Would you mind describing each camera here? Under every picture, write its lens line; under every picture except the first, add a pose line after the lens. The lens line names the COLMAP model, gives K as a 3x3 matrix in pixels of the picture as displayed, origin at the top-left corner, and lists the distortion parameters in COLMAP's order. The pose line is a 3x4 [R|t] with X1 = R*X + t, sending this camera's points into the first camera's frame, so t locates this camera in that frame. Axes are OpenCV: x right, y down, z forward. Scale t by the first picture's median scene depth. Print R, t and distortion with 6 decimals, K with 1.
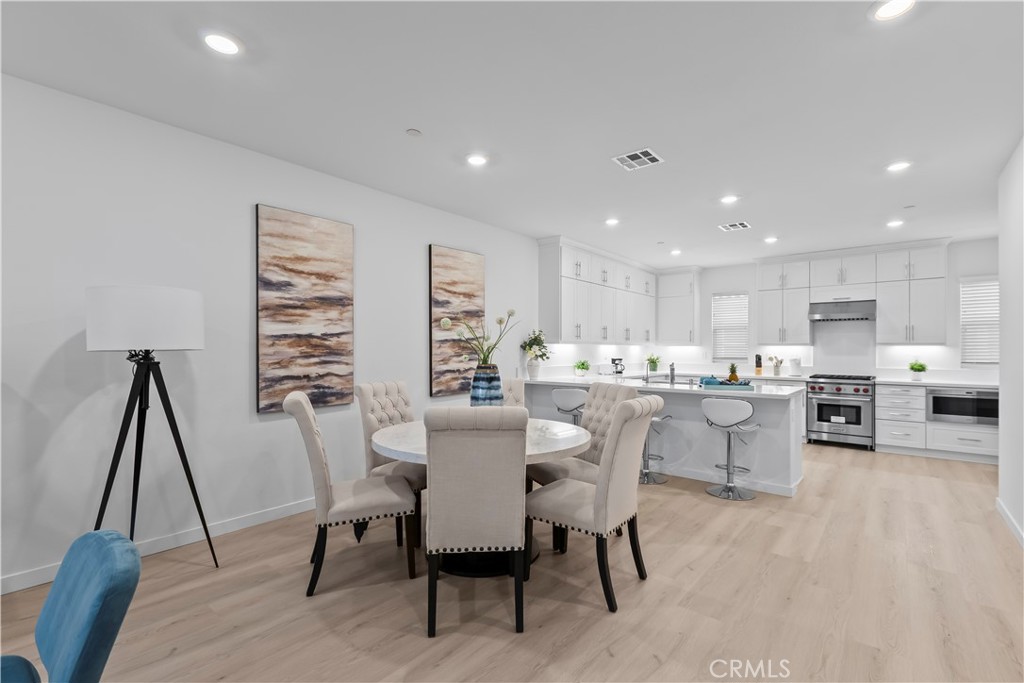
lens RADIAL K [[459.2, 0, 515.6], [0, 459.2, 350.0], [0, 0, 1]] dist [-0.002307, -0.000174]
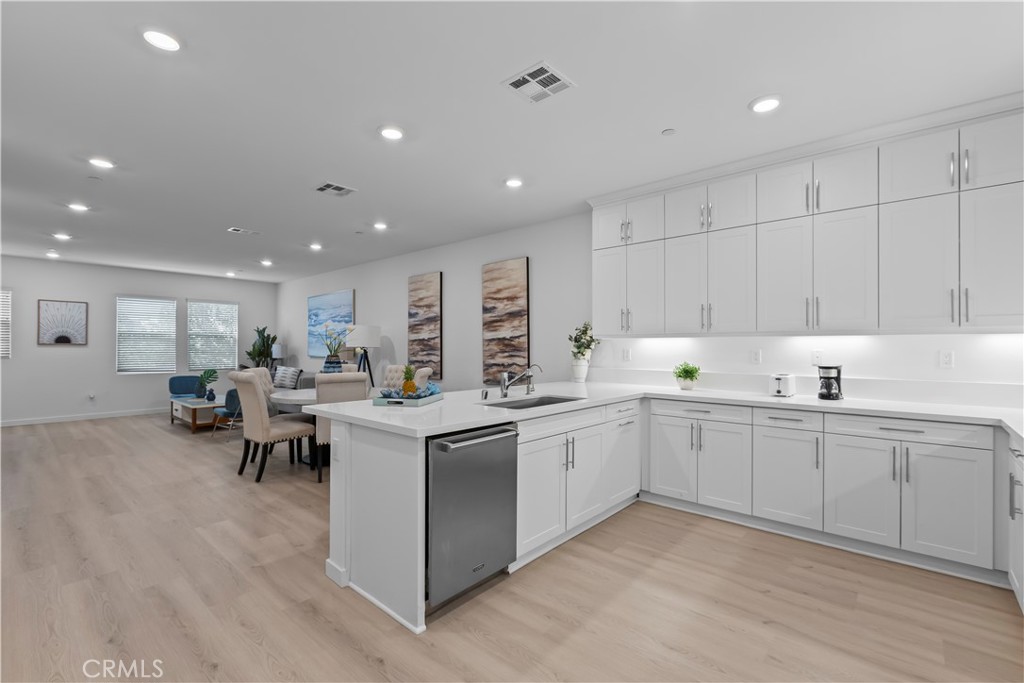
lens RADIAL K [[451.9, 0, 518.1], [0, 451.9, 346.8], [0, 0, 1]] dist [0.001304, 0.000075]
pose [[-0.027336, -0.004930, -0.999614, 0.856330], [-0.002263, 0.999986, -0.004870, 0.003910], [0.999624, 0.002129, -0.027347, 0.896327]]
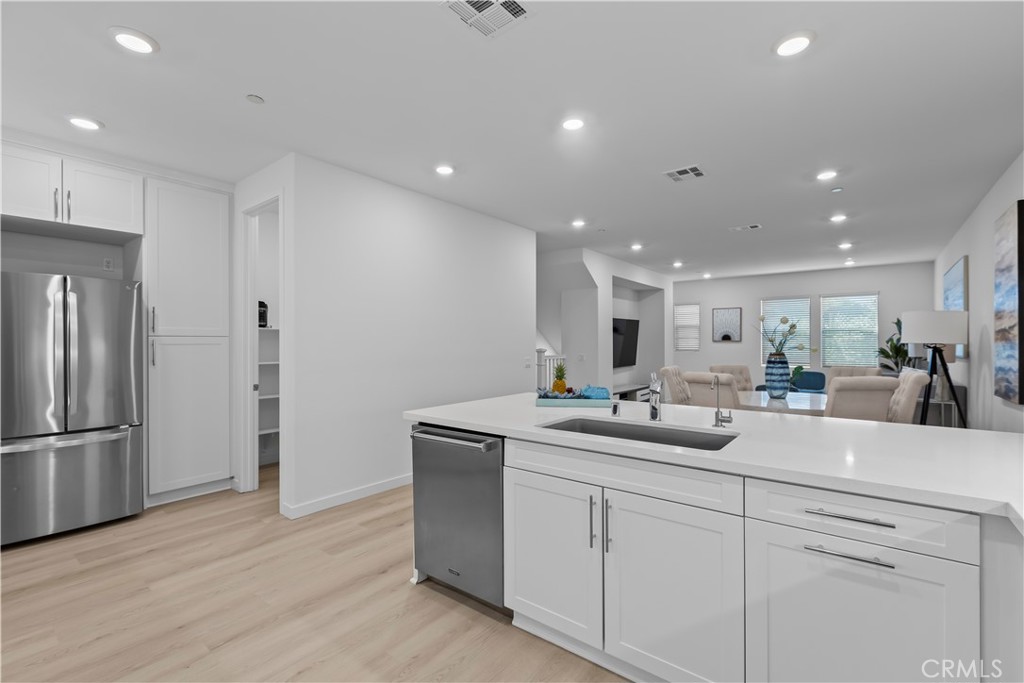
lens RADIAL K [[448.8, 0, 519.5], [0, 448.8, 345.2], [0, 0, 1]] dist [0.000257, -0.000026]
pose [[-0.999391, -0.002656, -0.034790, 0.420591], [-0.002880, 0.999976, 0.006378, -0.000024], [0.034773, 0.006474, -0.999374, 1.232171]]
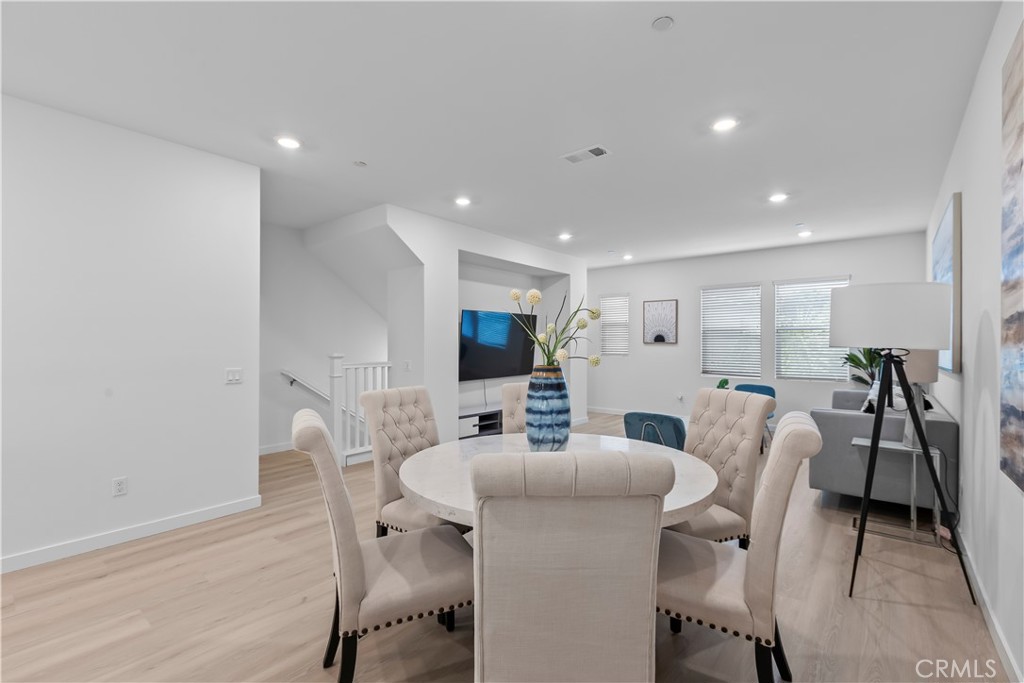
lens RADIAL K [[451.9, 0, 518.1], [0, 451.9, 346.8], [0, 0, 1]] dist [0.001304, 0.000075]
pose [[-0.999913, -0.005678, -0.011873, -0.003333], [-0.005752, 0.999965, 0.006141, -0.001637], [0.011837, 0.006209, -0.999911, 0.869547]]
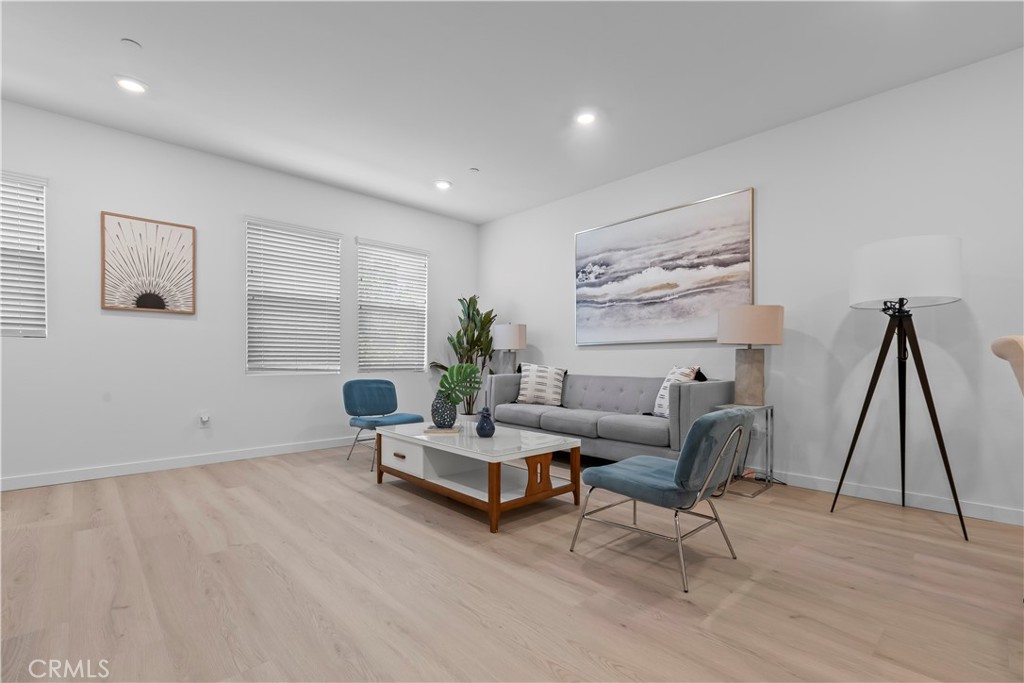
lens RADIAL K [[459.6, 0, 526.7], [0, 459.6, 366.5], [0, 0, 1]] dist [-0.000671, -0.000071]
pose [[-0.101138, 0.012194, -0.994798, 0.150221], [-0.005583, 0.999902, 0.012824, 0.060849], [0.994857, 0.006851, -0.101060, 0.110773]]
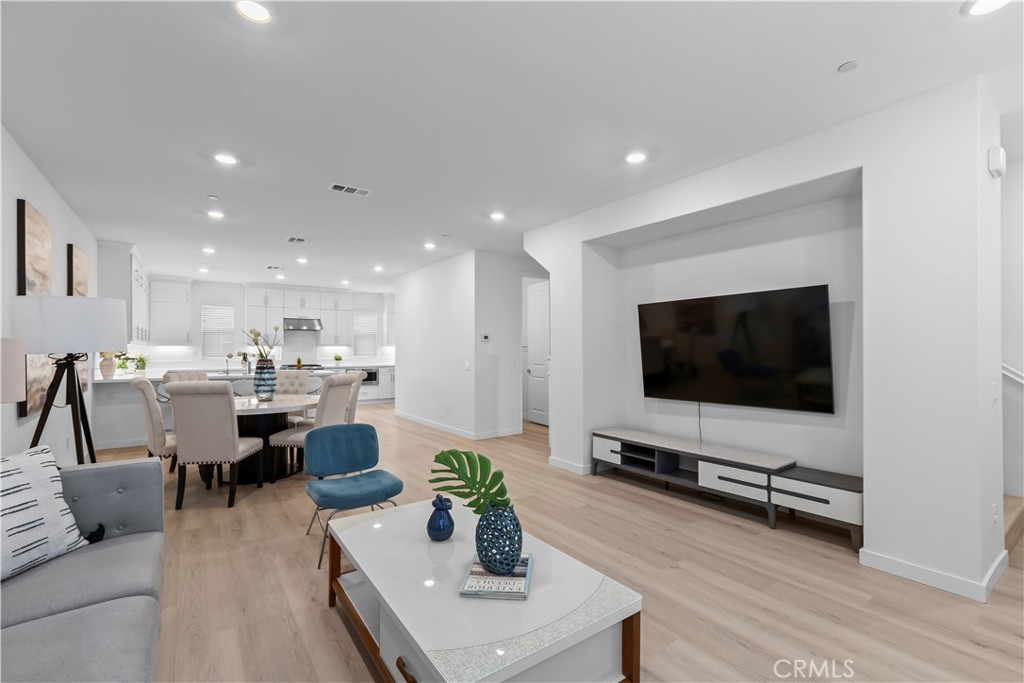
lens RADIAL K [[451.9, 0, 518.1], [0, 451.9, 346.8], [0, 0, 1]] dist [0.001304, 0.000075]
pose [[0.245713, 0.000121, 0.969343, -0.710935], [0.002446, 0.999997, -0.000745, -0.004212], [-0.969339, 0.002554, 0.245712, -0.139310]]
